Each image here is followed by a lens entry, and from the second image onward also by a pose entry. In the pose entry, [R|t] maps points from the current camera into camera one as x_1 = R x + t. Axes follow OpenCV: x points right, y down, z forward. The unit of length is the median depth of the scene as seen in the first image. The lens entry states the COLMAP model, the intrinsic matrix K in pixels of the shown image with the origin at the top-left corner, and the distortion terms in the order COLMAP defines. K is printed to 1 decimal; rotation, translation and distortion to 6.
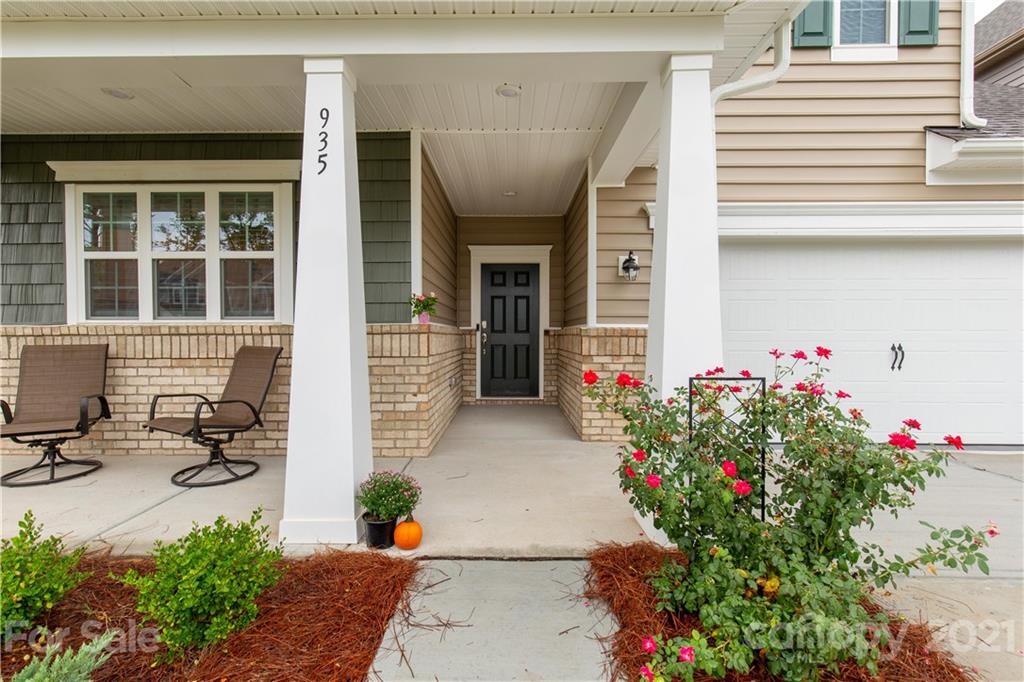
lens RADIAL K [[457.5, 0, 508.7], [0, 457.5, 342.3], [0, 0, 1]] dist [0.000158, -0.000346]
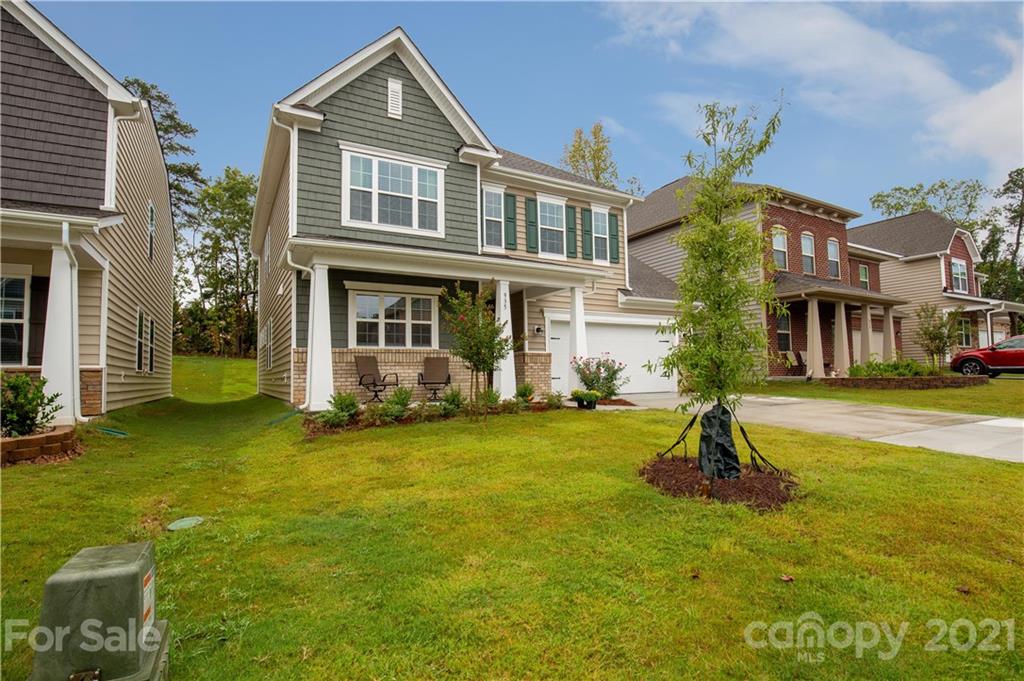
lens RADIAL K [[496.3, 0, 511.0], [0, 496.3, 343.3], [0, 0, 1]] dist [0.002117, 0.000261]
pose [[0.863164, 0.018579, 0.504582, -1.413049], [0.026036, 0.996356, -0.081225, 0.152670], [-0.504252, 0.083248, 0.859535, -1.507836]]
